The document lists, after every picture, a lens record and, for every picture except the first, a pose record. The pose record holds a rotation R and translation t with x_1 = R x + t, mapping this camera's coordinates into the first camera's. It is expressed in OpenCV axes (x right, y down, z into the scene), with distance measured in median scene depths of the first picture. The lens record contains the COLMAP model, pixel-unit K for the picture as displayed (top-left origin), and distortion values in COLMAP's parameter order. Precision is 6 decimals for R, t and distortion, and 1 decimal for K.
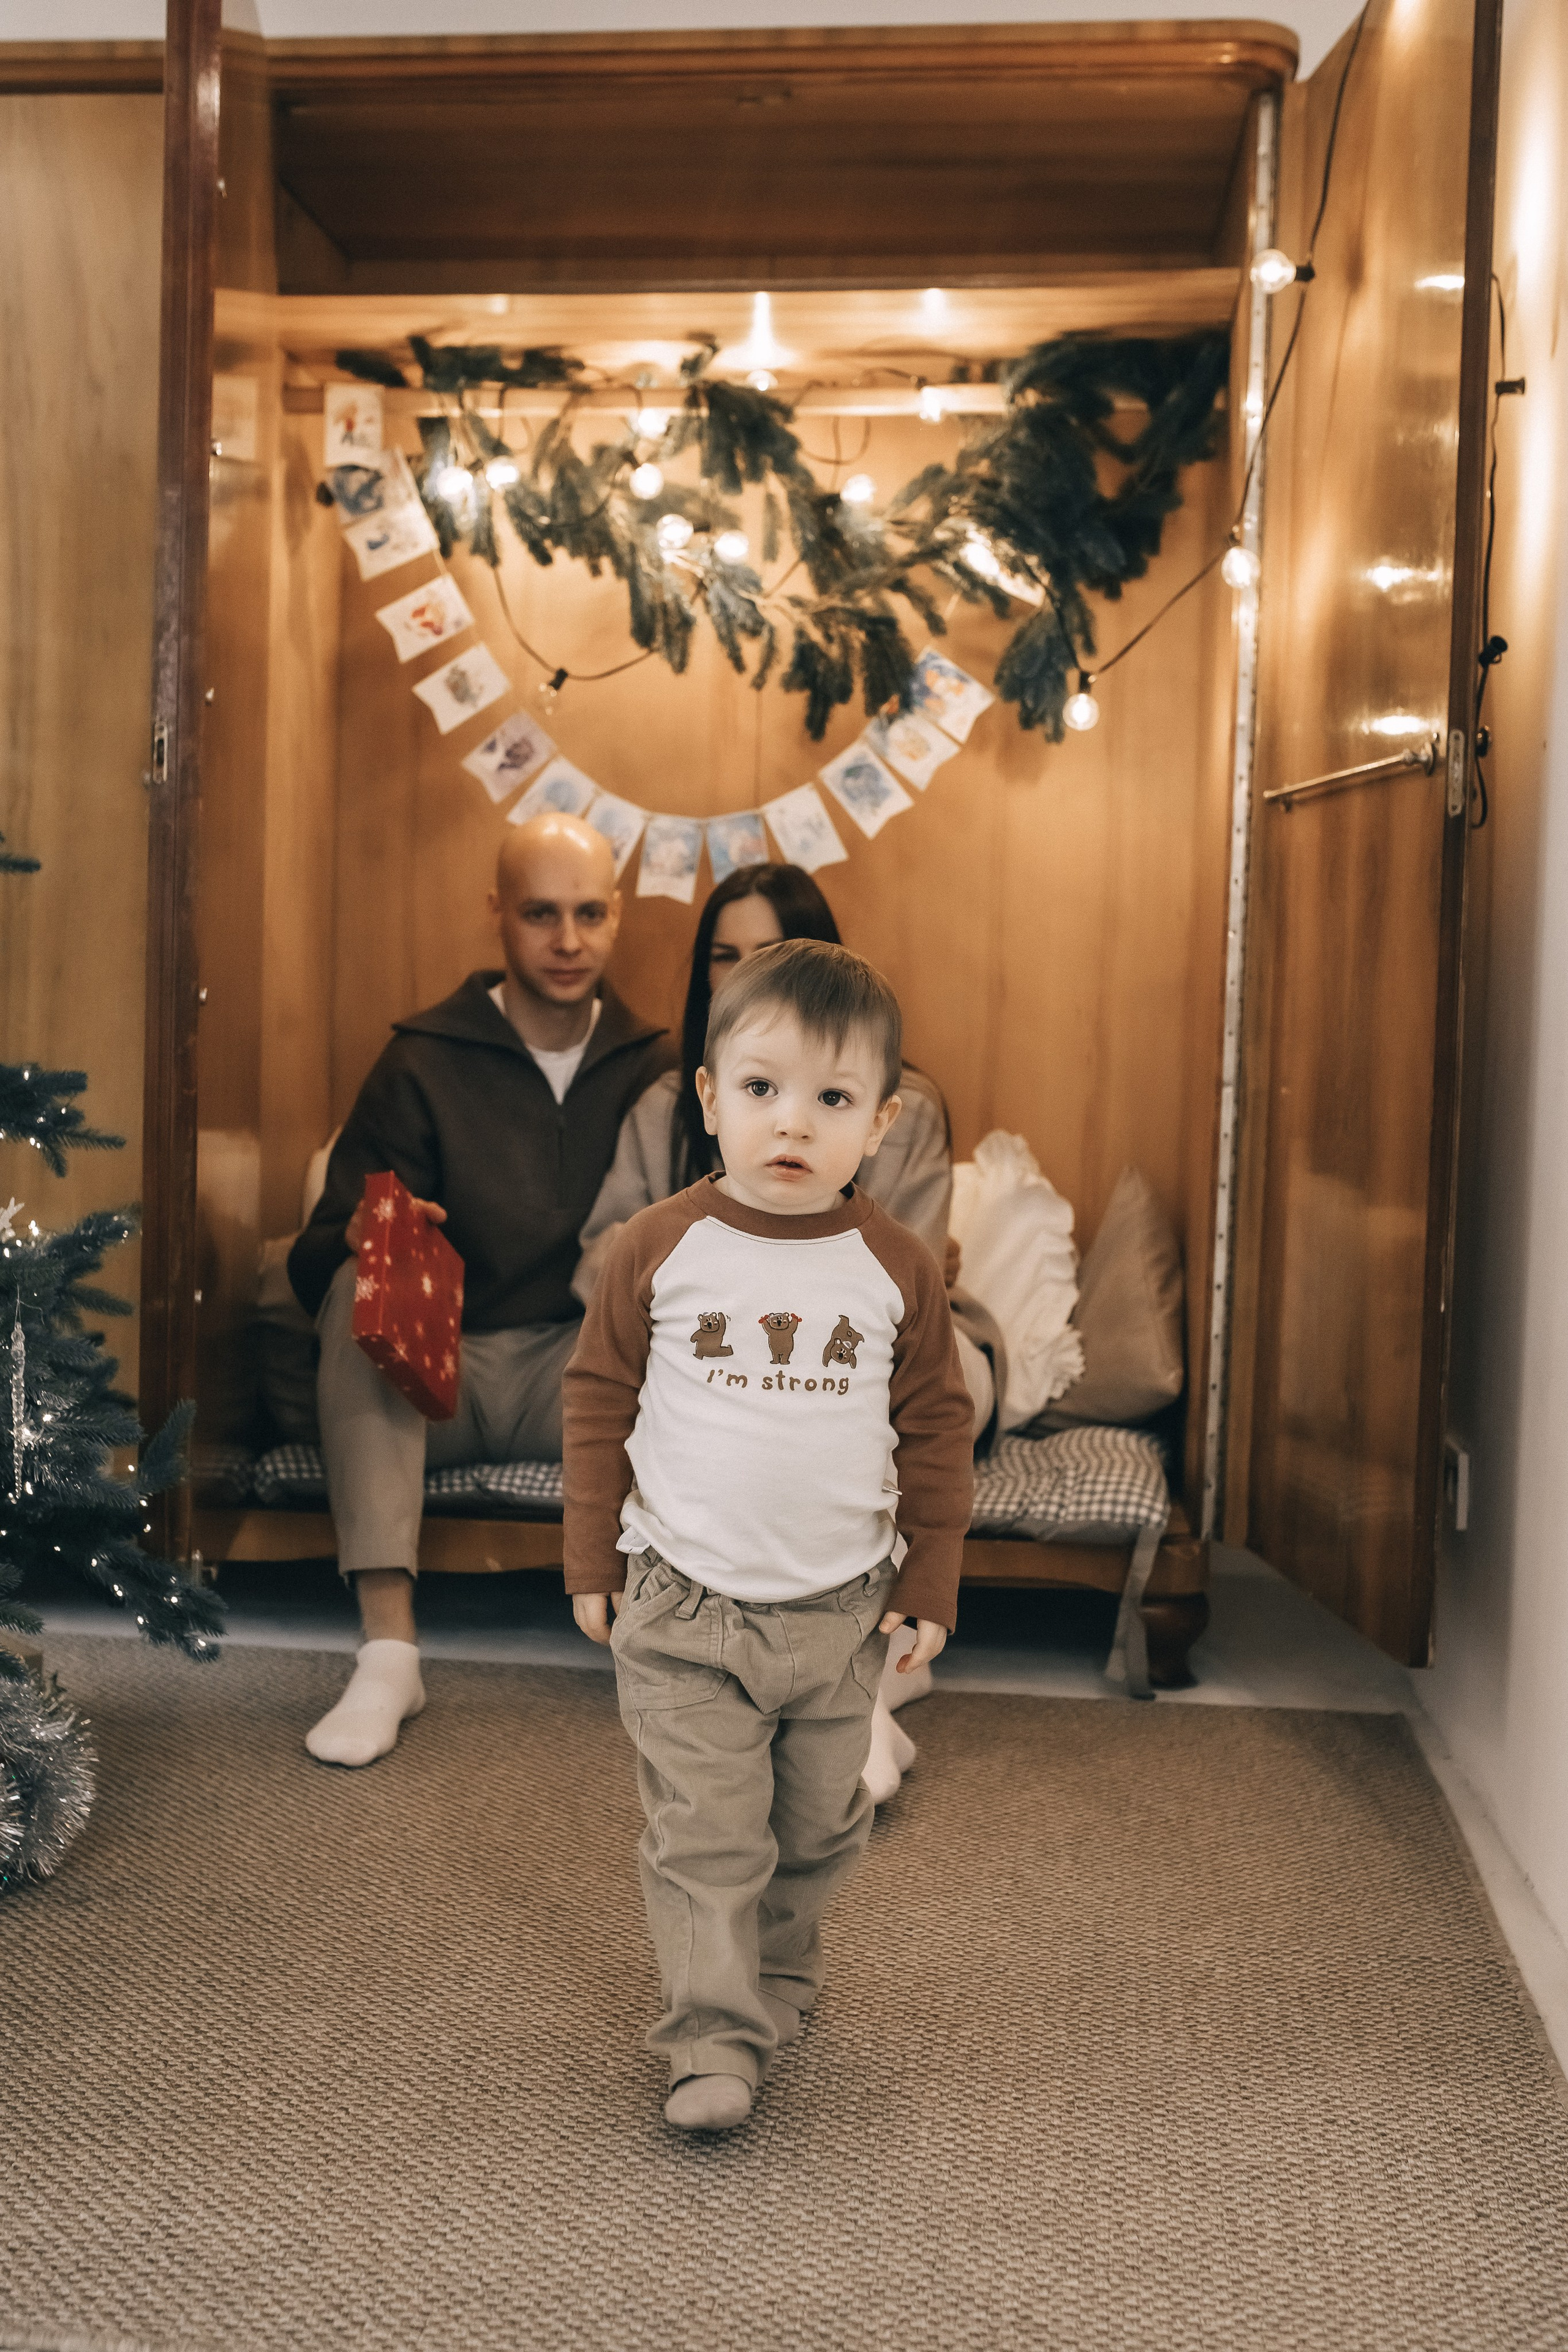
lens RADIAL K [[2254.6, 0, 796.8], [0, 2254.6, 1174.5], [0, 0, 1]] dist [-0.028507, 0.000000]
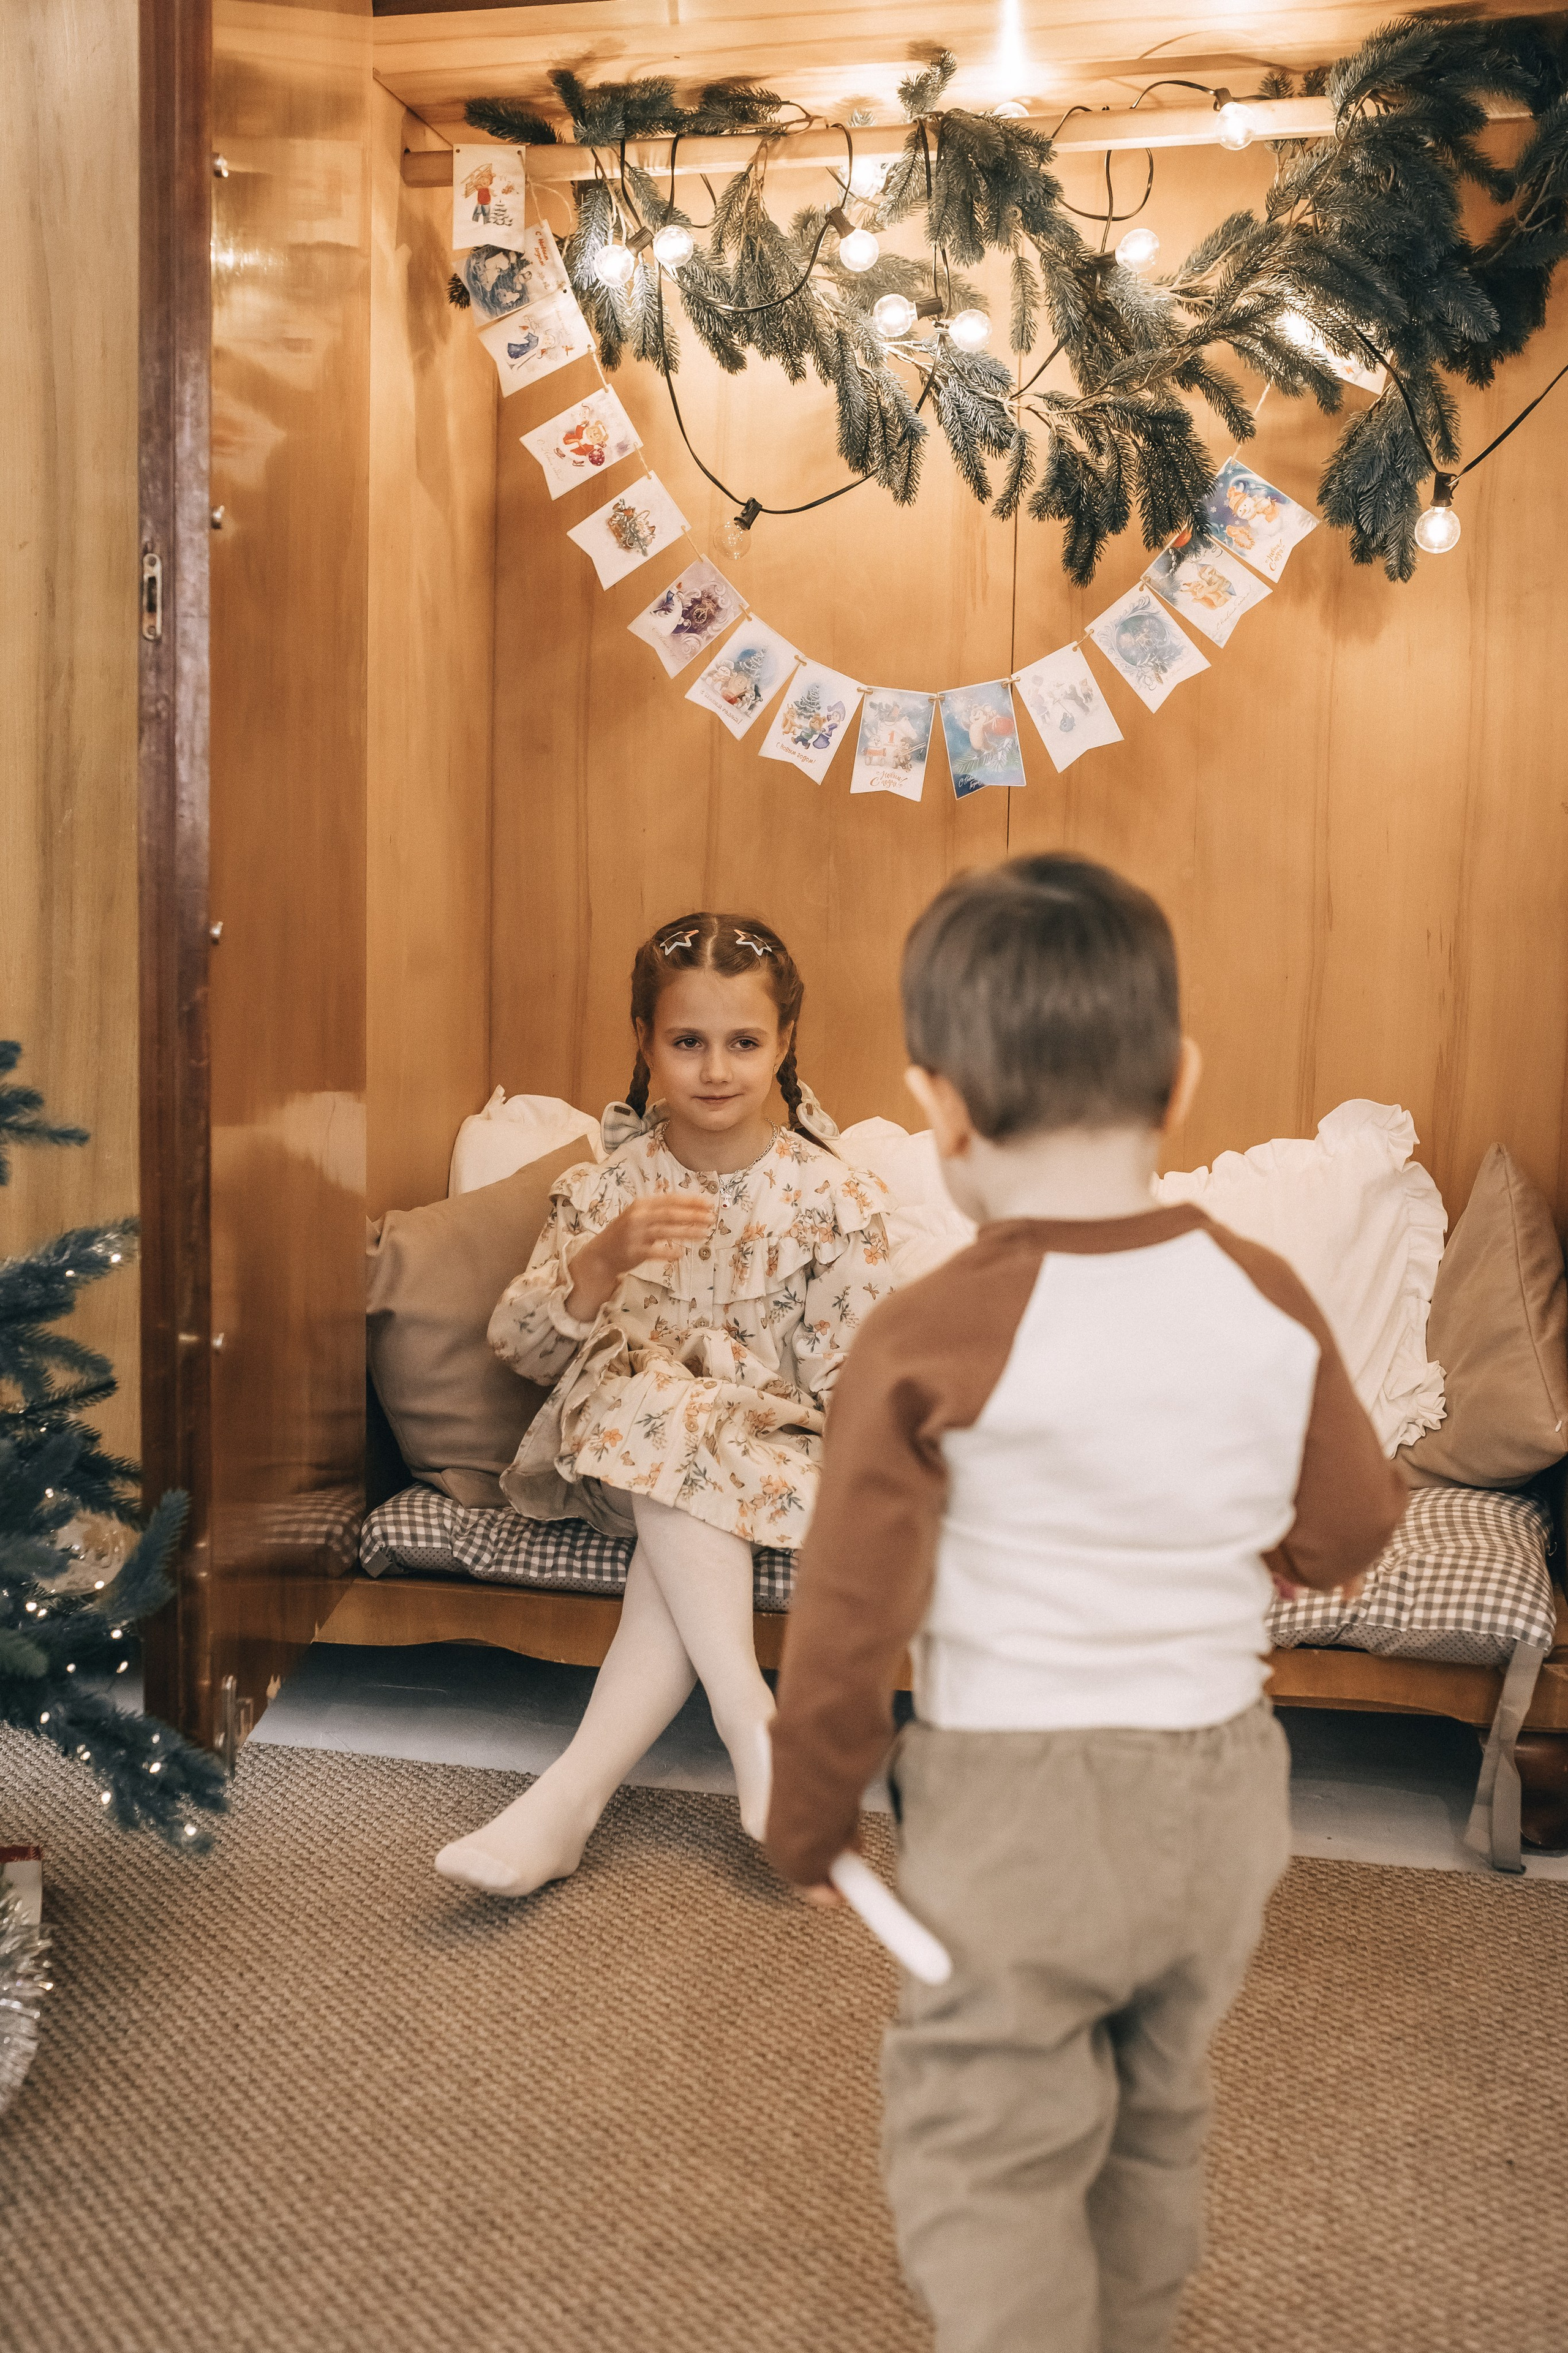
lens RADIAL K [[2361.8, 0, 826.7], [0, 2361.8, 1176.7], [0, 0, 1]] dist [-0.024576, 0.000000]
pose [[0.992356, 0.002519, -0.123383, 0.022265], [0.001529, 0.999464, 0.032707, -0.018670], [0.123400, -0.032646, 0.991820, 0.193523]]
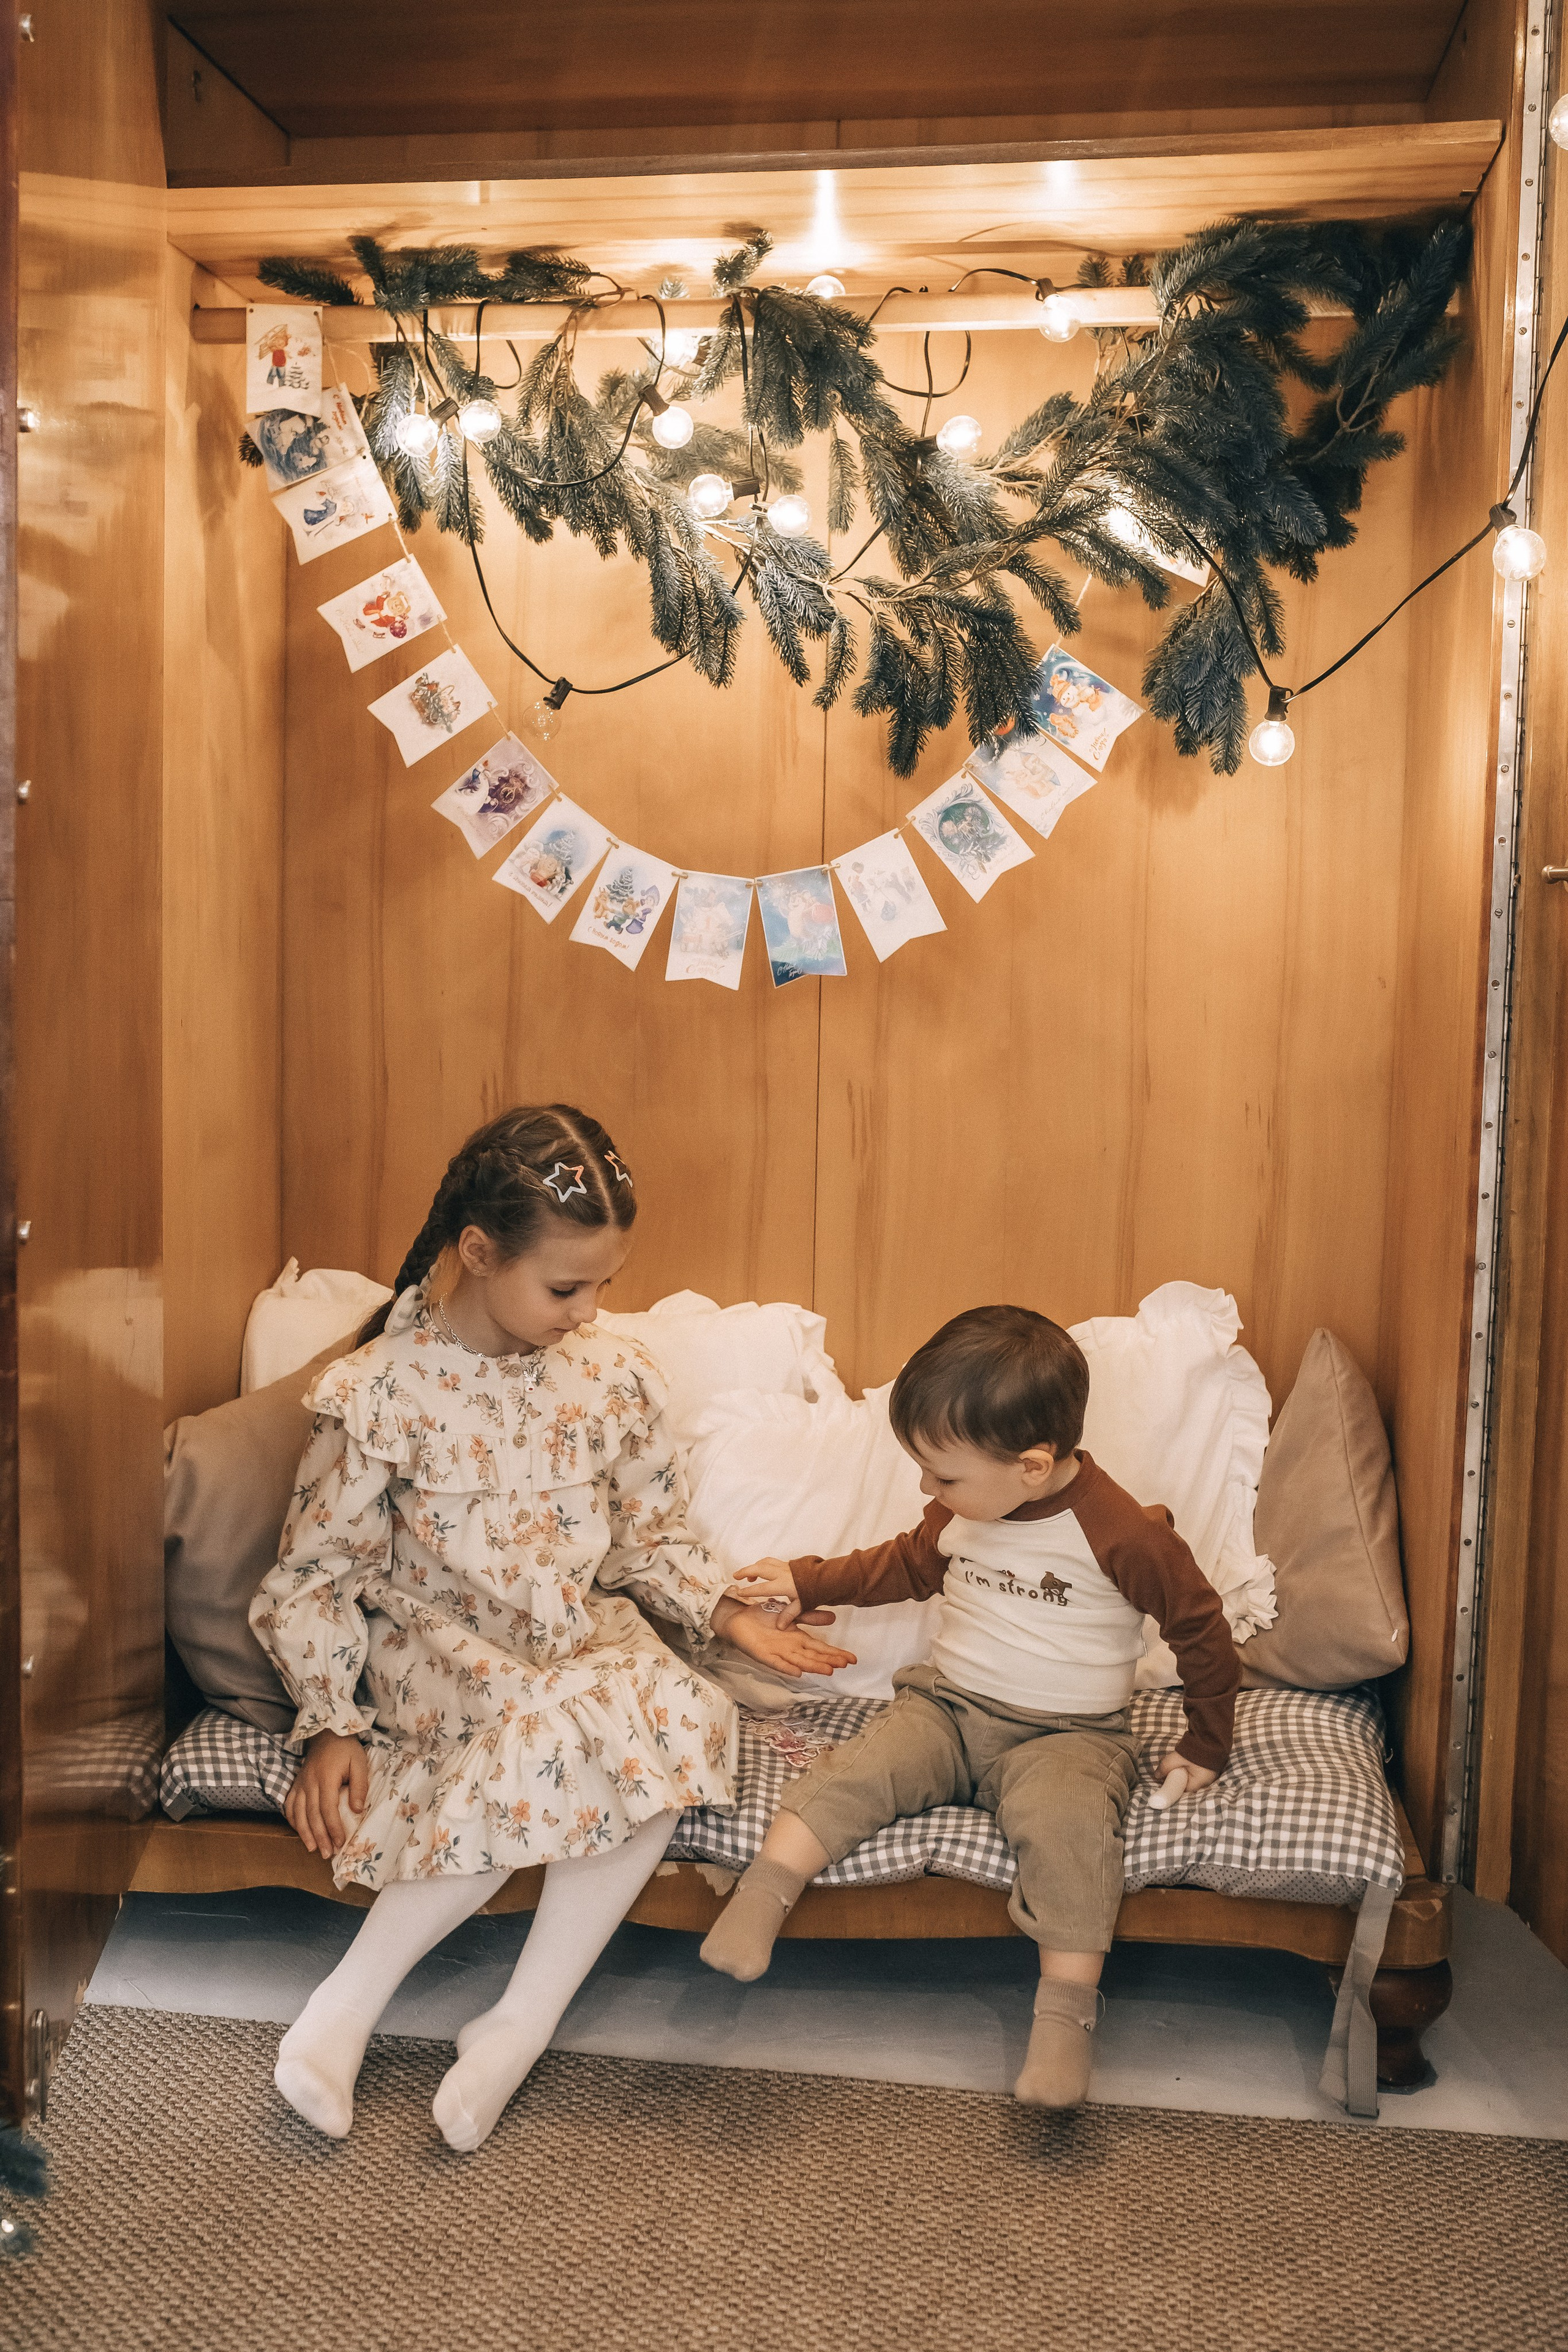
lens RADIAL K [[2361.0, 0, 774.2], [0, 2361.0, 1129.4], [0, 0, 1]] dist [-0.024576, 0.000000]
pose [[0.999229, -0.007242, -0.038576, -0.004878], [0.007949, 0.999802, 0.018217, -0.090417], [0.038437, -0.018509, 0.999090, 0.219320]]
